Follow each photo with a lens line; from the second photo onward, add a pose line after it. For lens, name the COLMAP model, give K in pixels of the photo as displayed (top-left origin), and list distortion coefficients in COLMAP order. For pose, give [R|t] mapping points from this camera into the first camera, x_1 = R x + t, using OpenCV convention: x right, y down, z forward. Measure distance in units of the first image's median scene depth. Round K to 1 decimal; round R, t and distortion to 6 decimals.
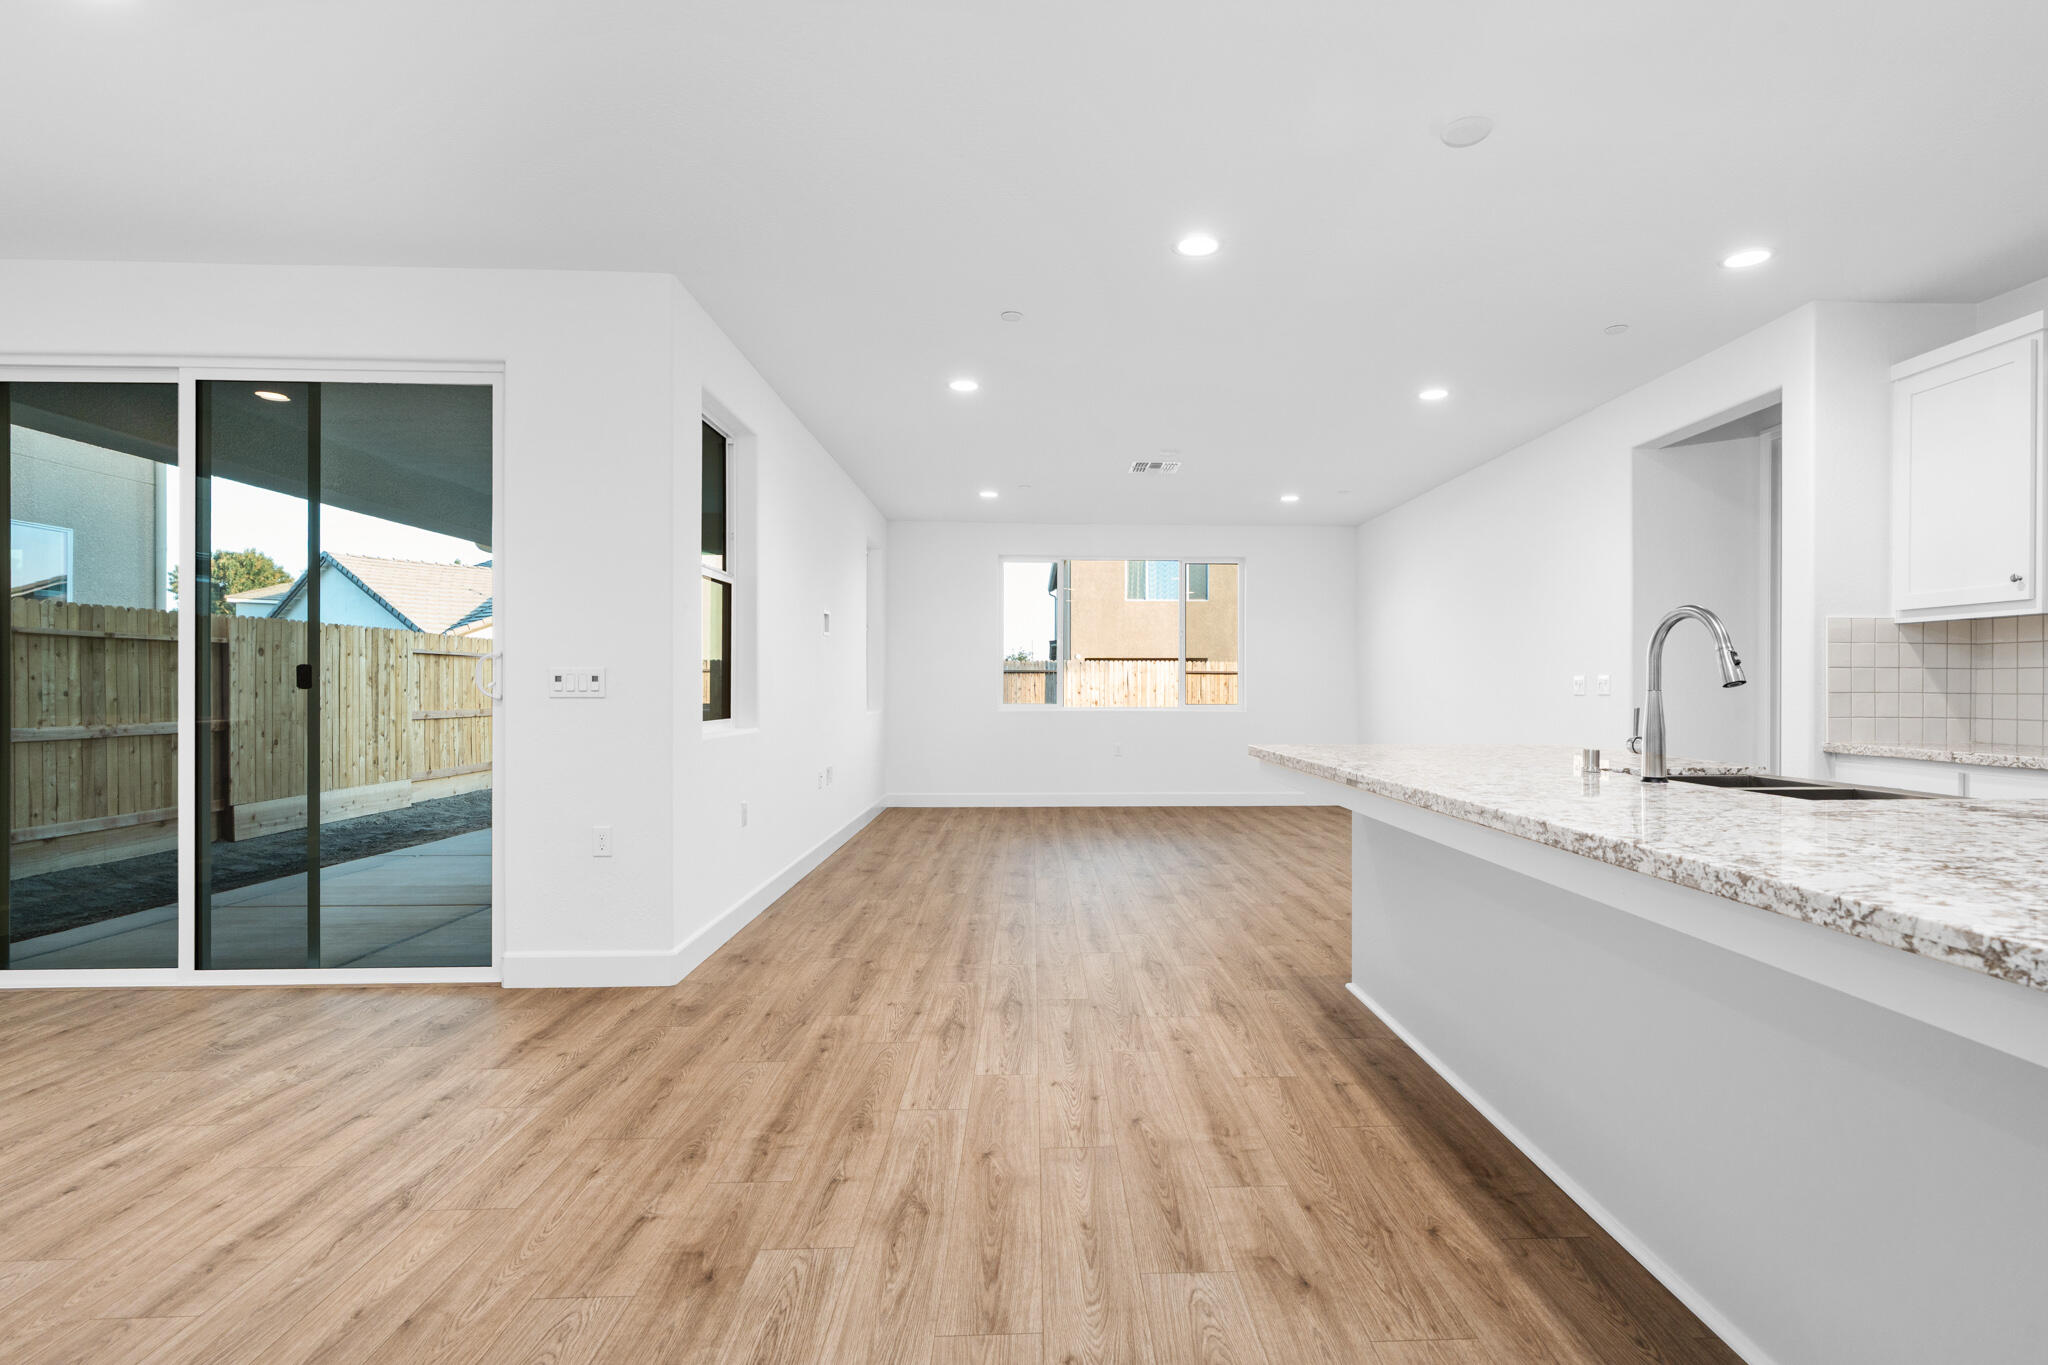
lens RADIAL K [[1020.7, 0, 1084.5], [0, 1020.7, 688.1], [0, 0, 1]] dist [-0.003329, 0.000489]
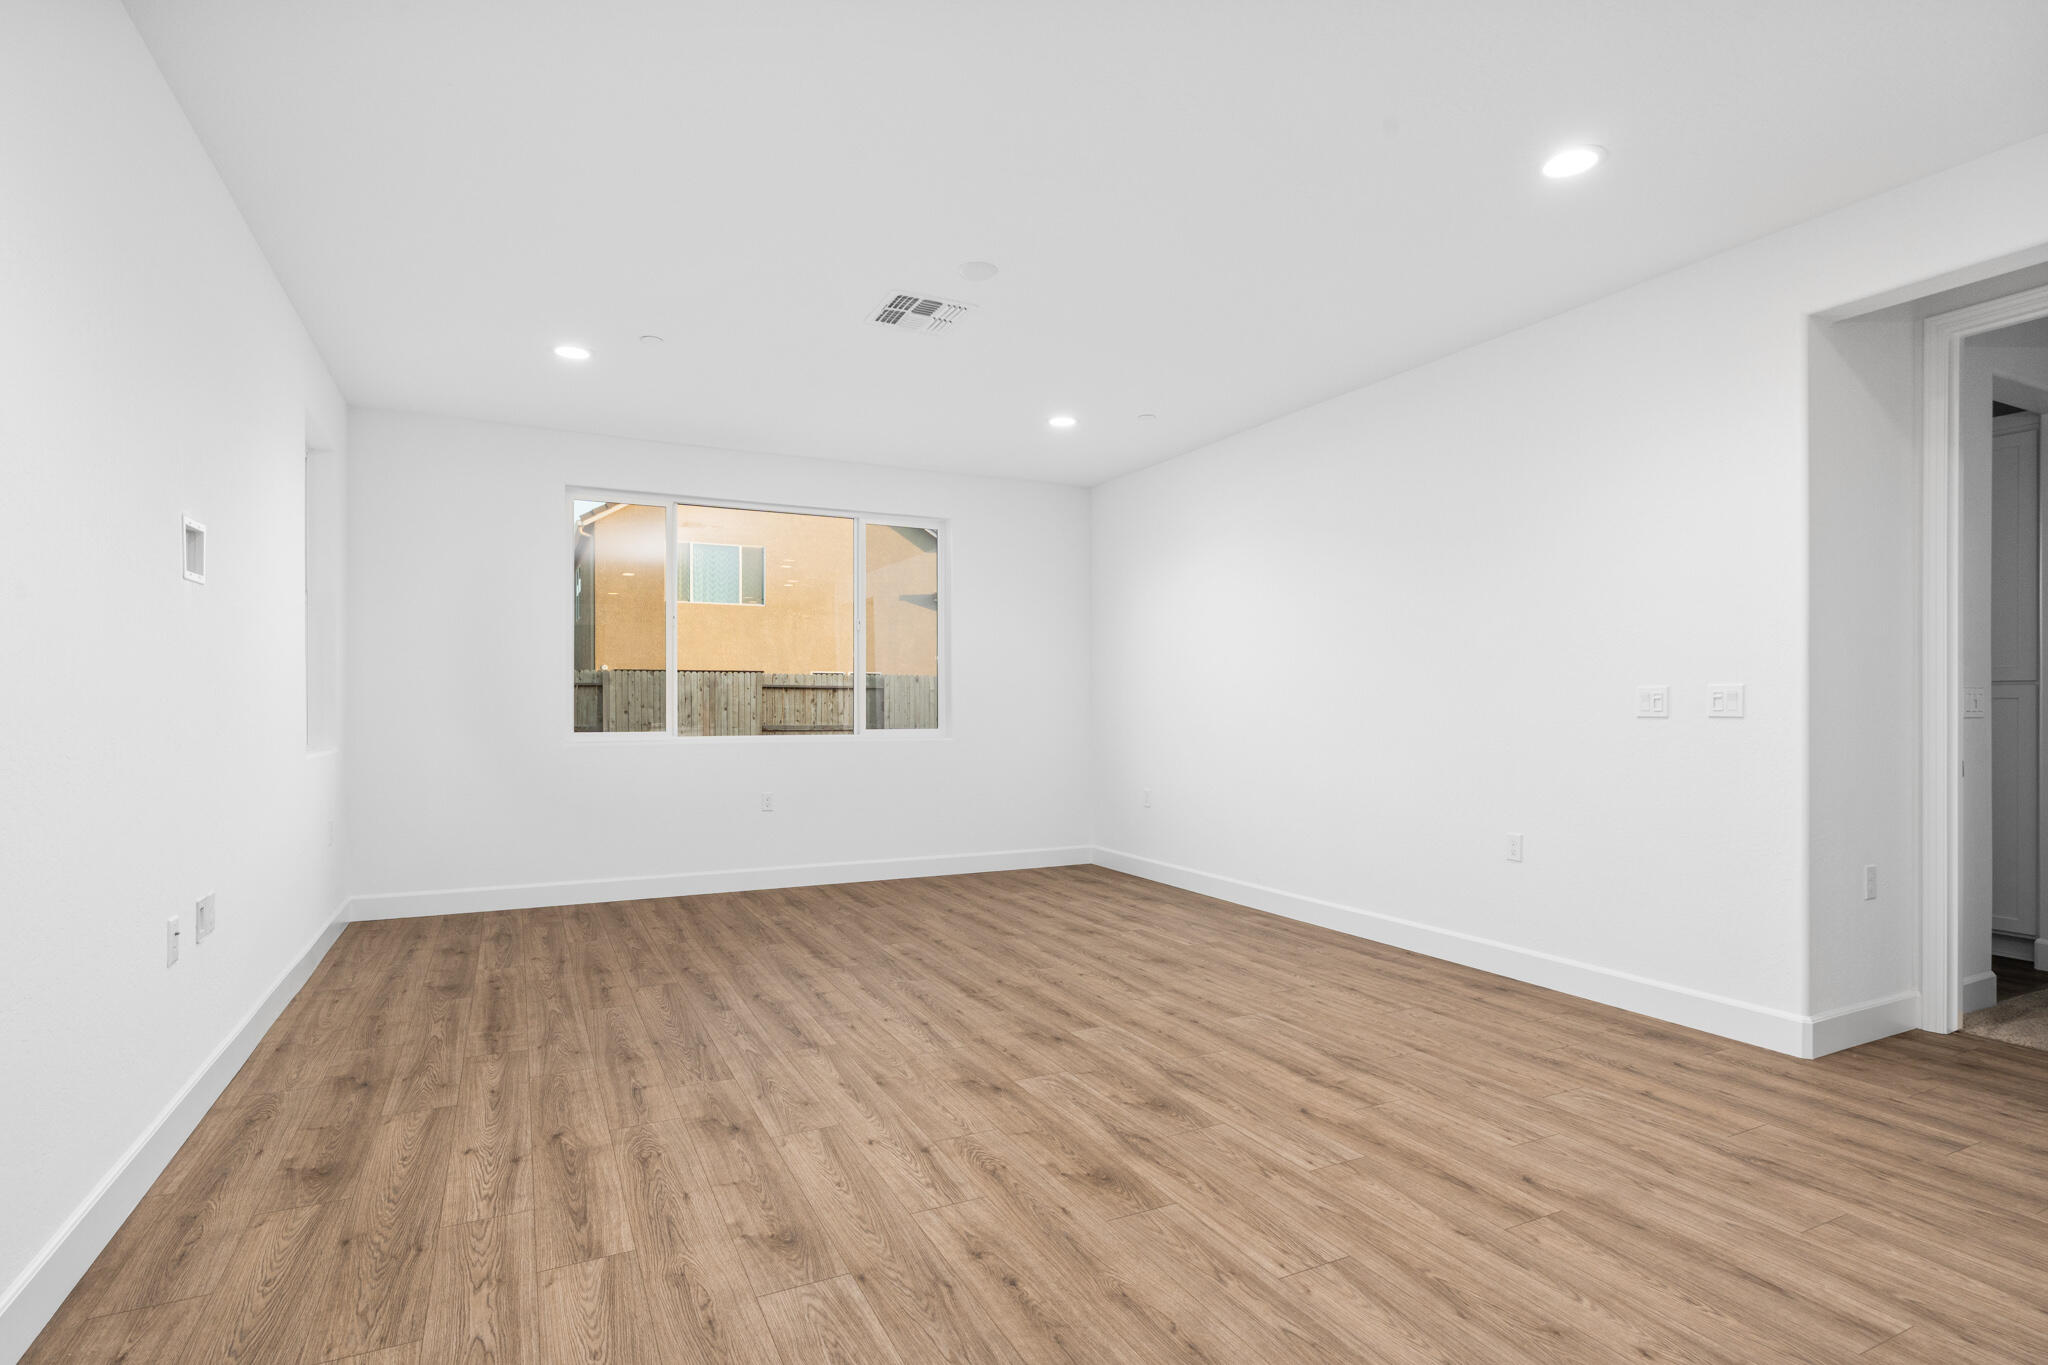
lens RADIAL K [[1013.3, 0, 1011.5], [0, 1013.3, 708.8], [0, 0, 1]] dist [-0.001006, 0.001200]
pose [[0.919077, -0.003777, 0.394061, -0.290595], [0.002506, 0.999990, 0.003740, -0.002843], [-0.394071, -0.002450, 0.919077, 1.293512]]
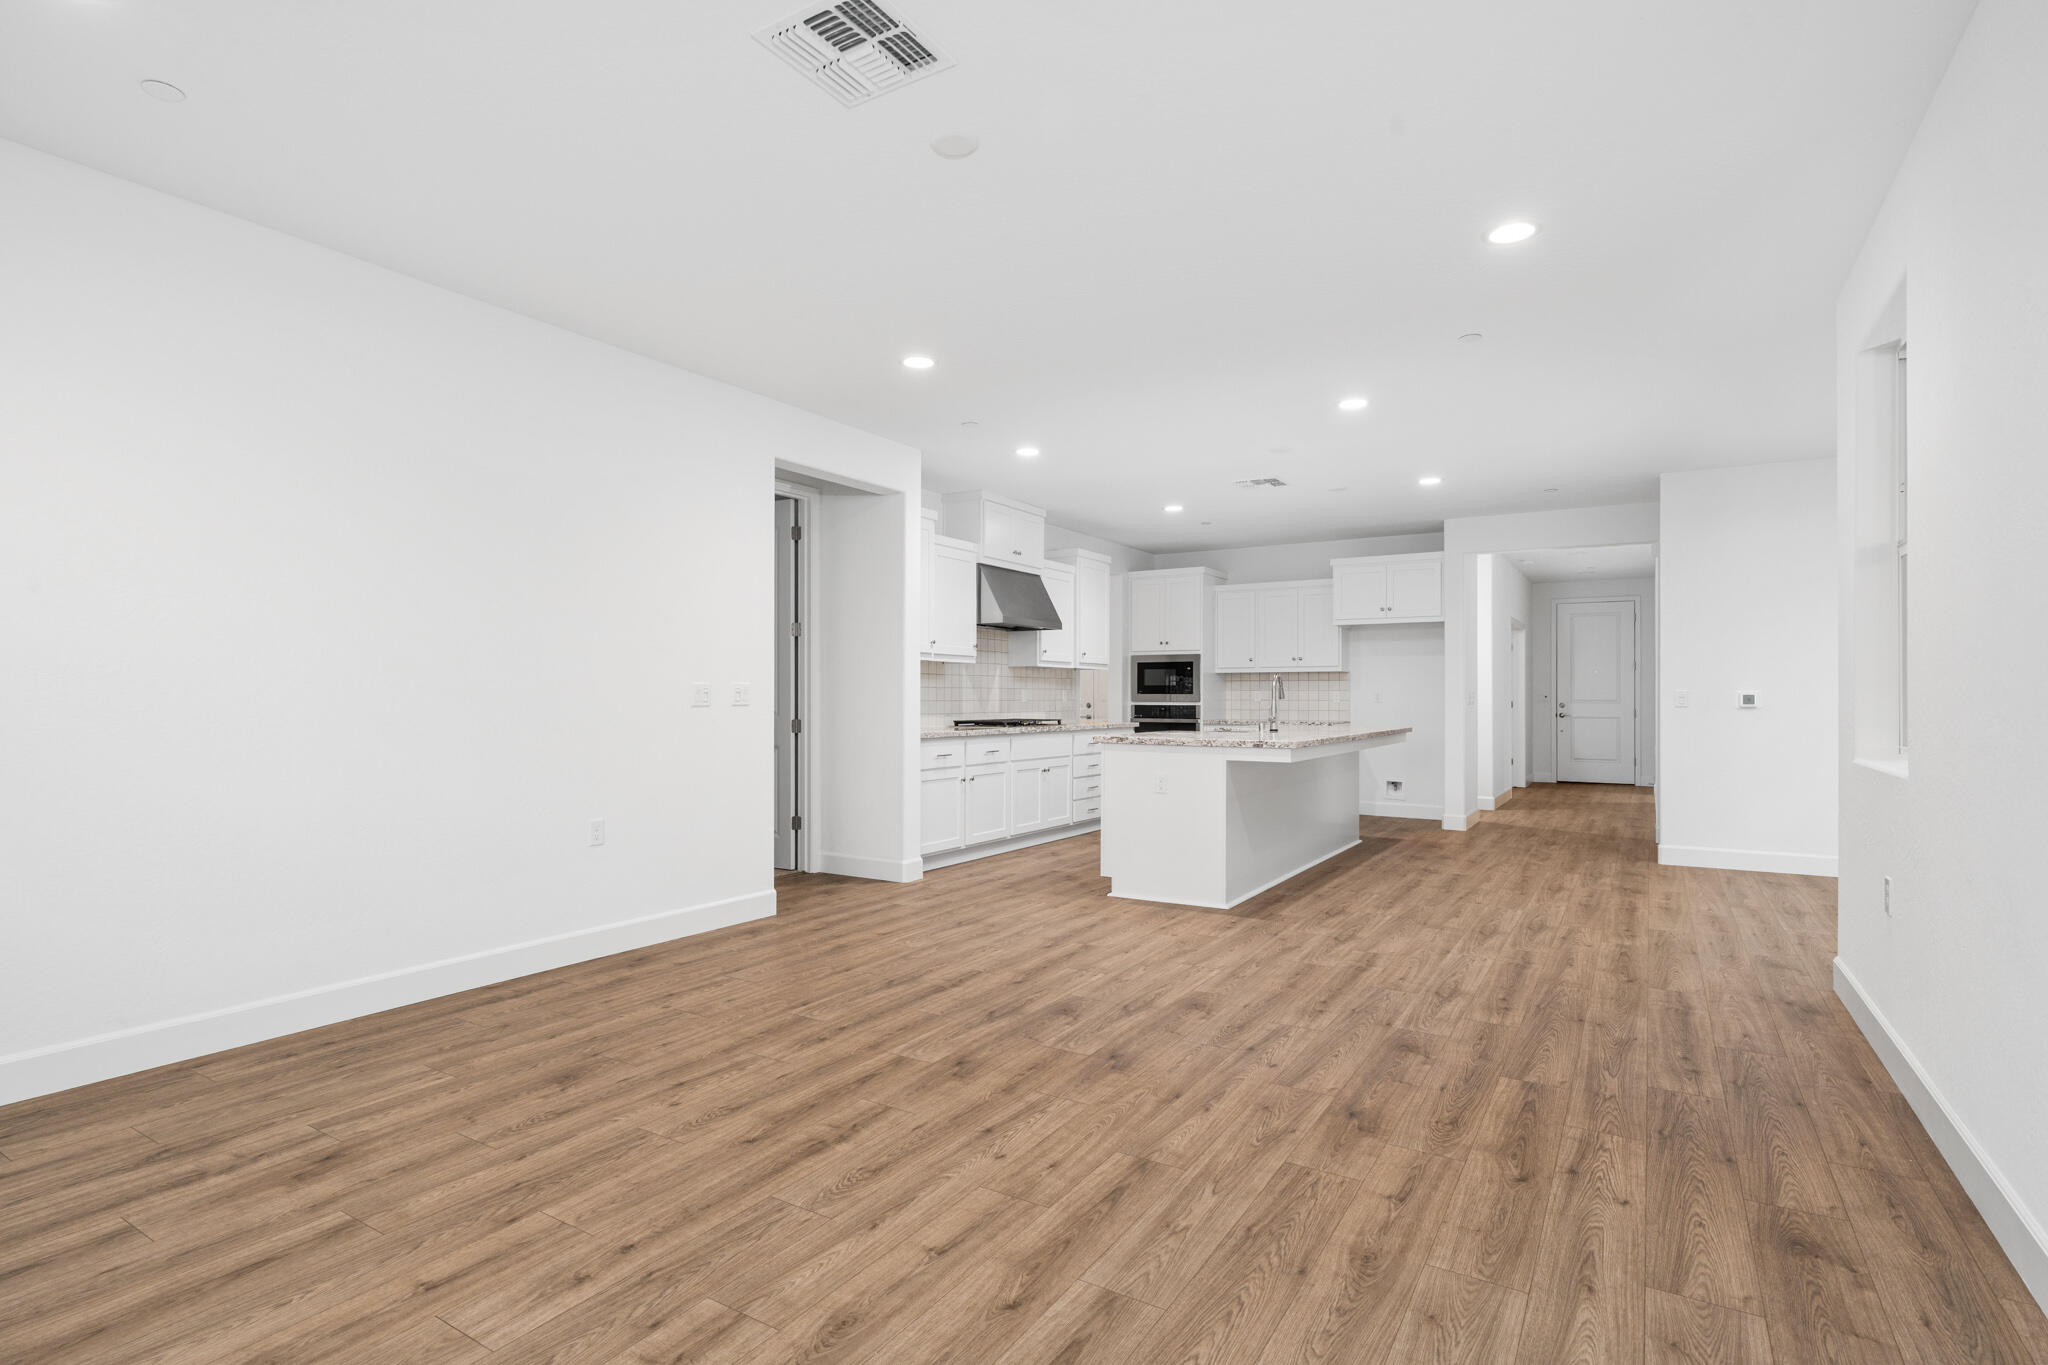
lens RADIAL K [[1006.4, 0, 1013.7], [0, 1006.4, 712.4], [0, 0, 1]] dist [-0.004055, 0.003215]
pose [[-0.816079, -0.011767, 0.577821, -0.457207], [-0.003316, 0.999872, 0.015678, -0.004323], [-0.577931, 0.010879, -0.816013, 3.431588]]
